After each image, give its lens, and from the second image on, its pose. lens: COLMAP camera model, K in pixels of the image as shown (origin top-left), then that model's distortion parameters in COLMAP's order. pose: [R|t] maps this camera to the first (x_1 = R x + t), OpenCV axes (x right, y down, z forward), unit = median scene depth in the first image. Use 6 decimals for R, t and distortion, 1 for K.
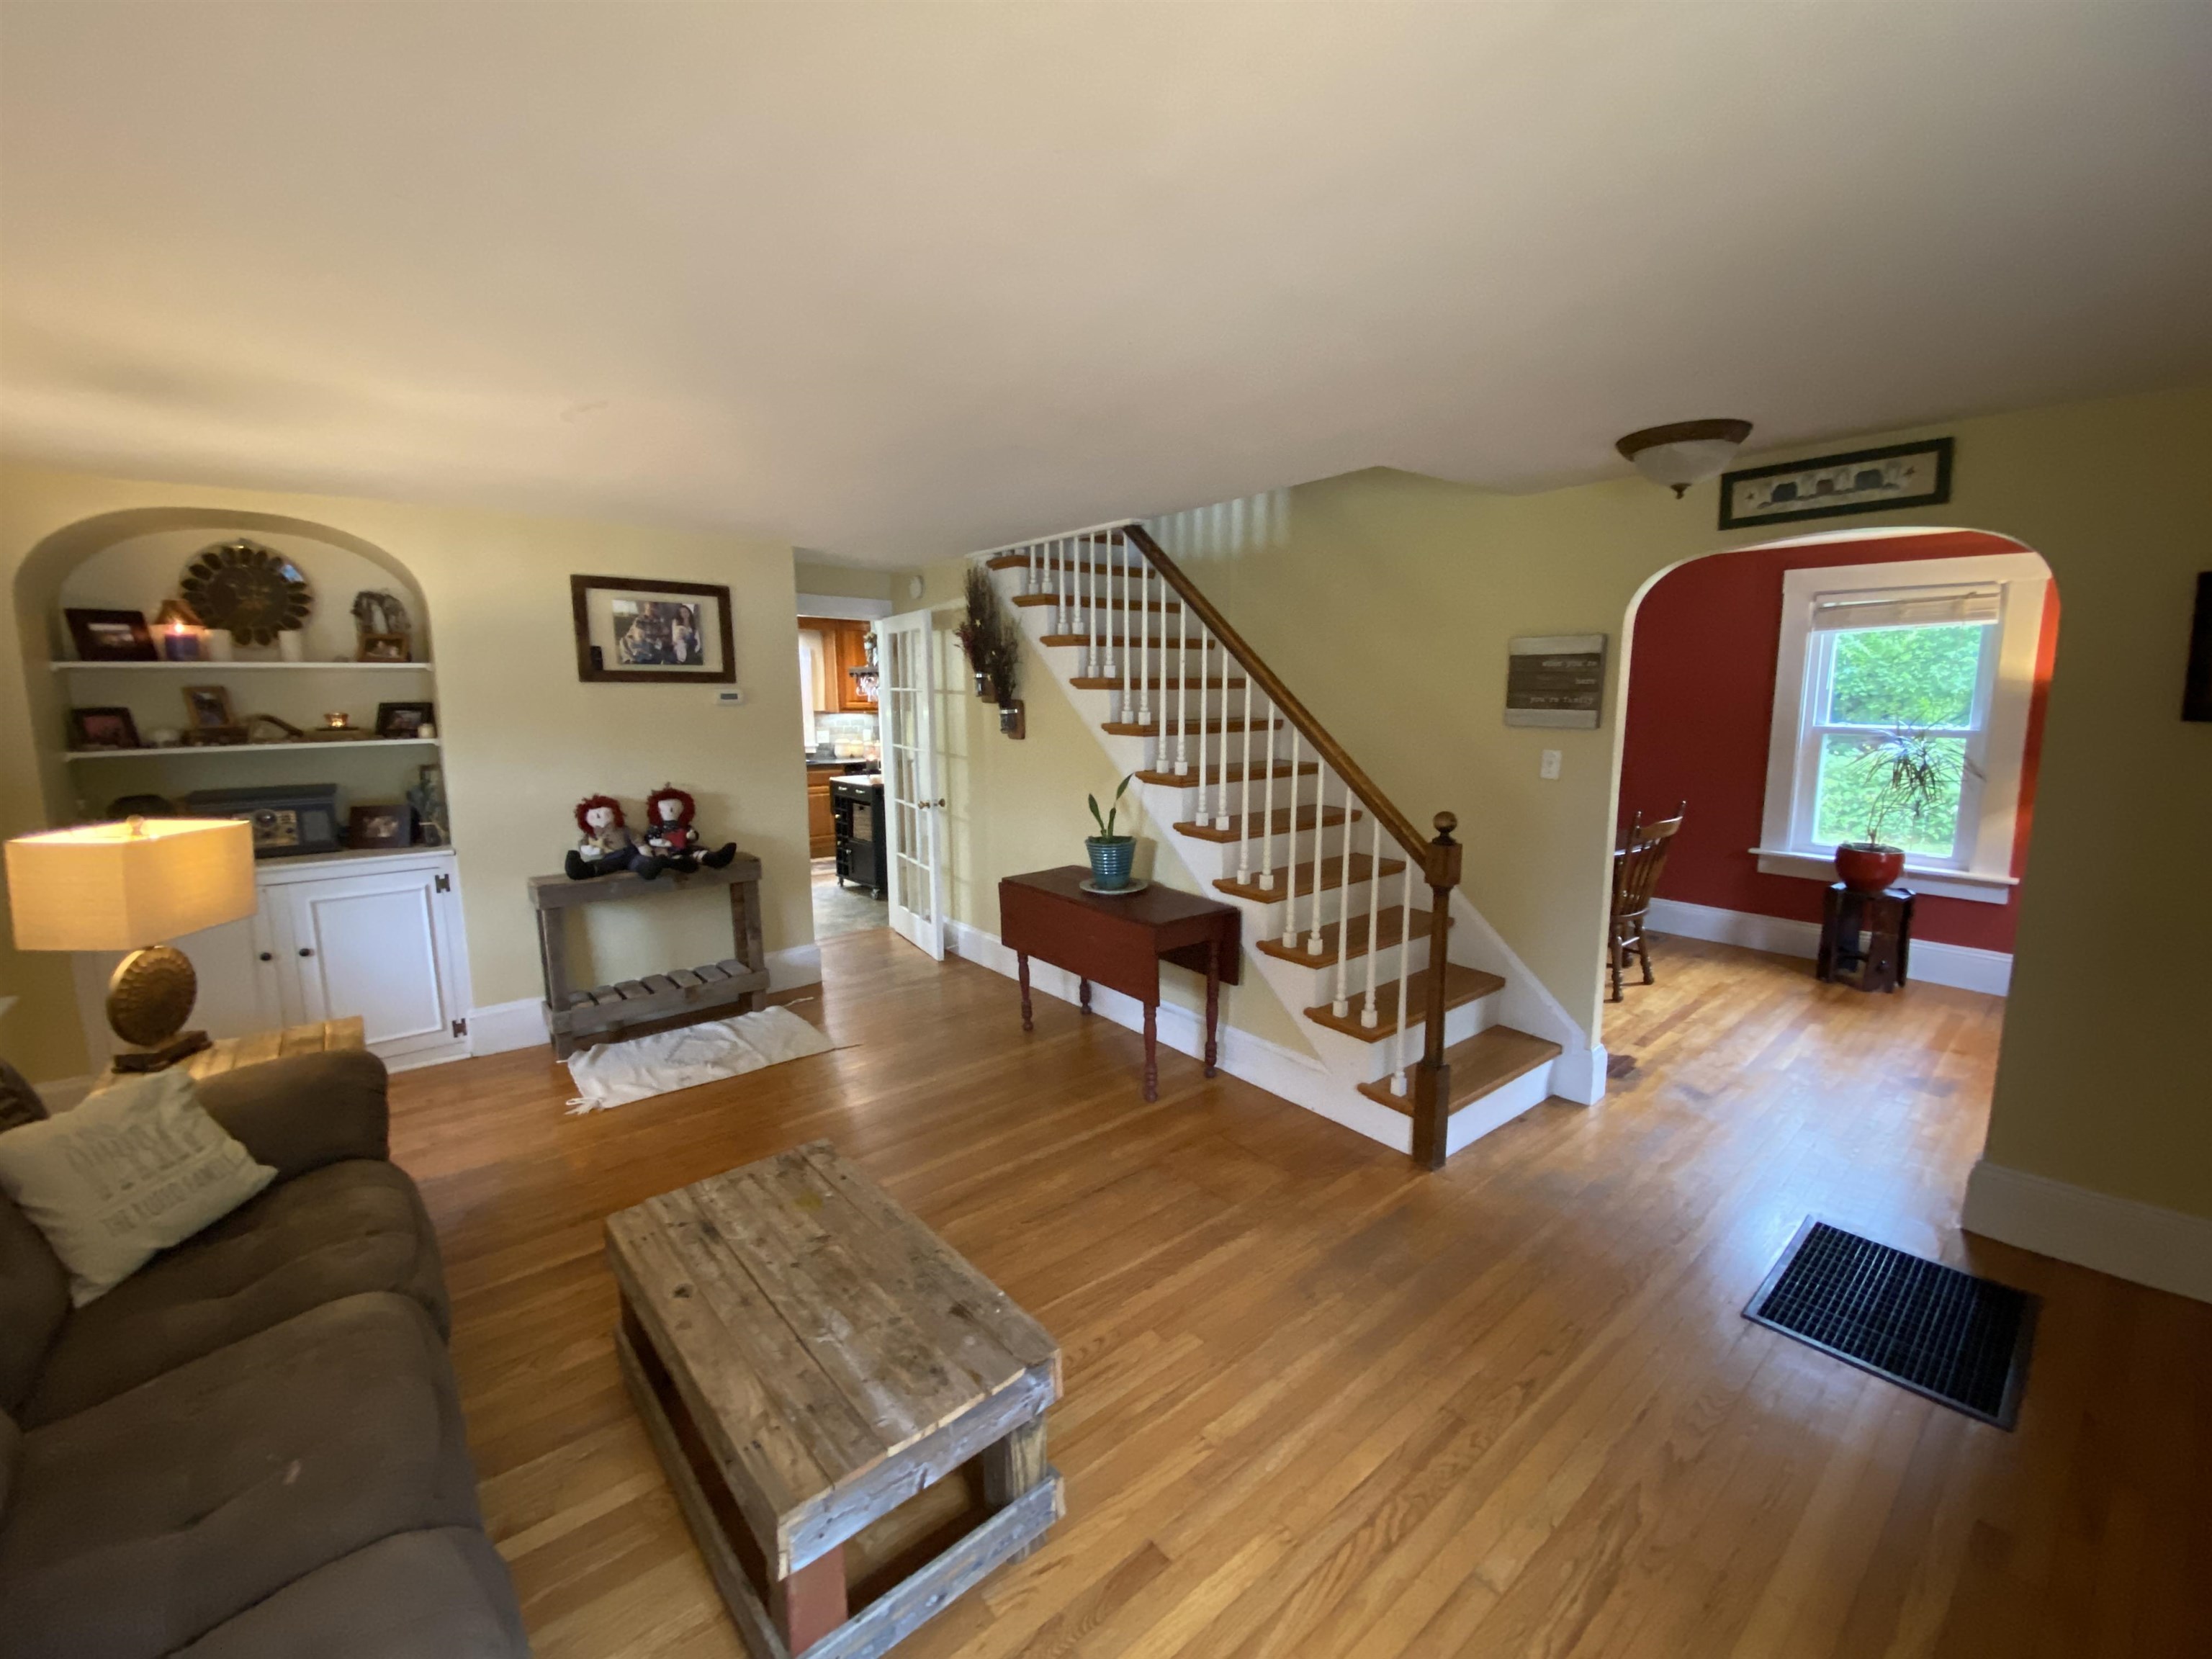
lens RADIAL K [[886.0, 0, 1105.8], [0, 886.0, 825.2], [0, 0, 1]] dist [0.011458, -0.015857]
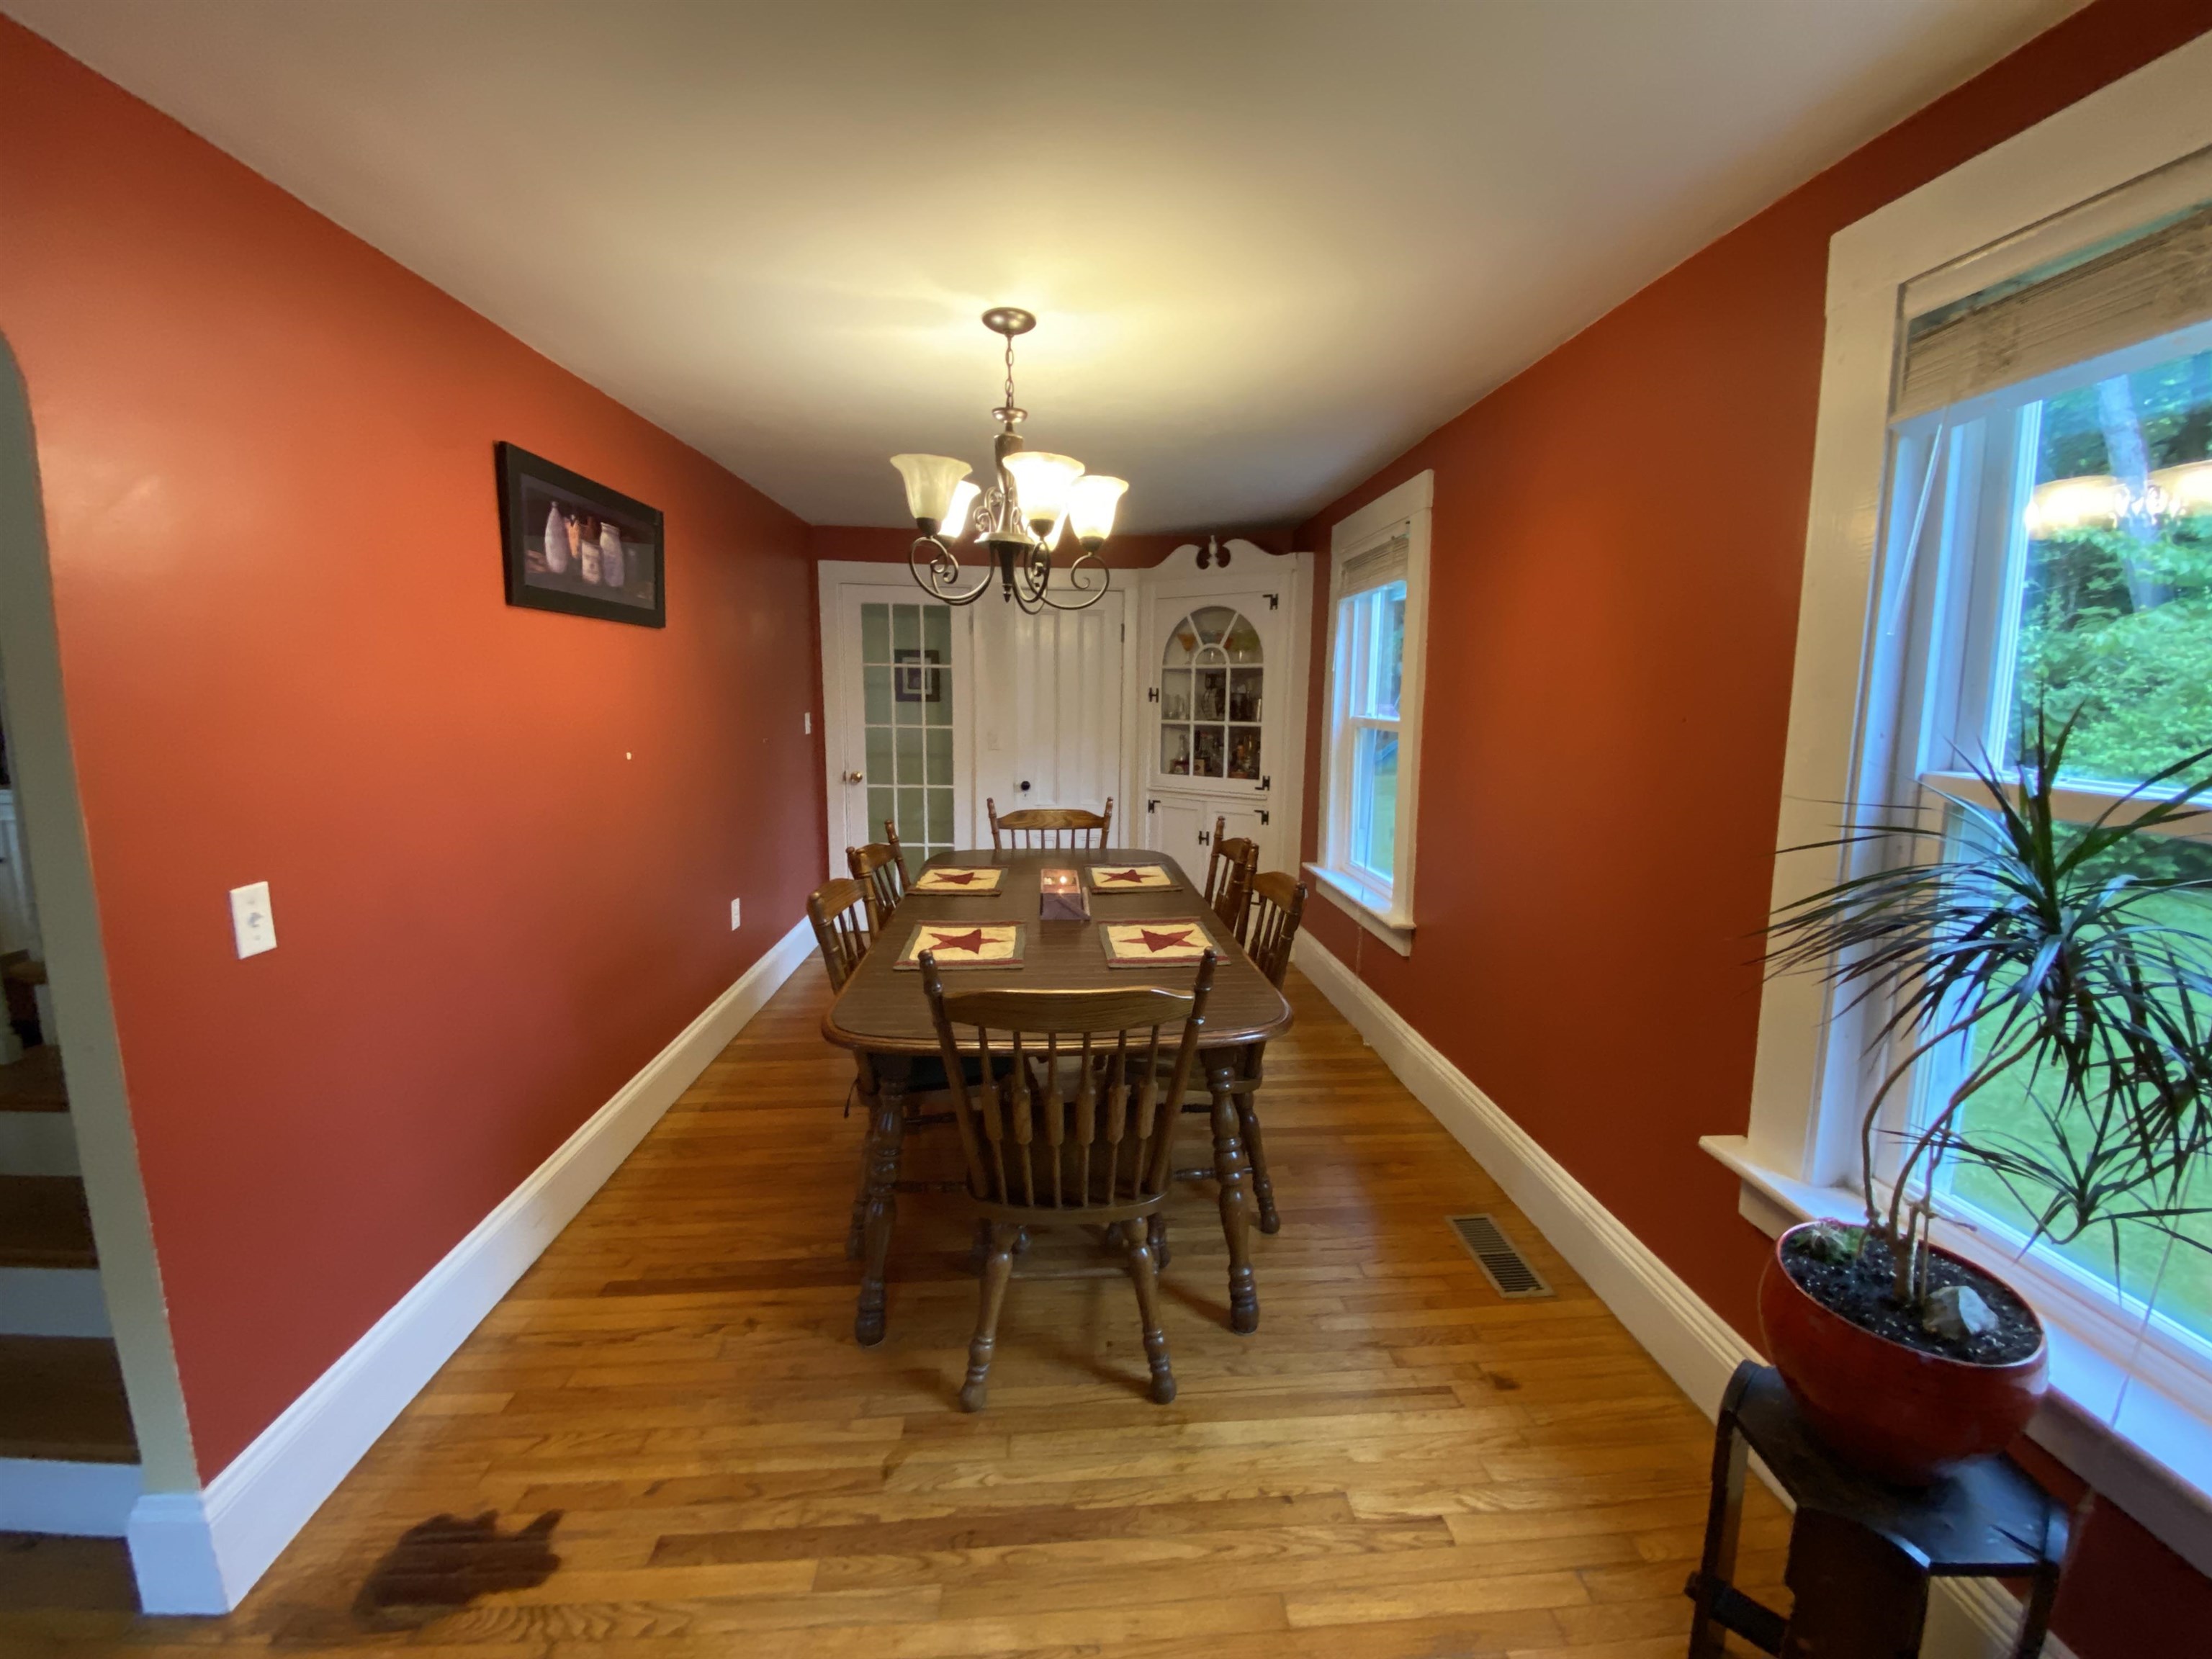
lens RADIAL K [[886.0, 0, 1109.5], [0, 886.0, 819.7], [0, 0, 1]] dist [0.011458, -0.015857]
pose [[0.803384, 0.091501, -0.588390, 0.938858], [-0.093555, 0.995247, 0.027033, -0.108500], [0.588067, 0.033329, 0.808126, 0.761063]]
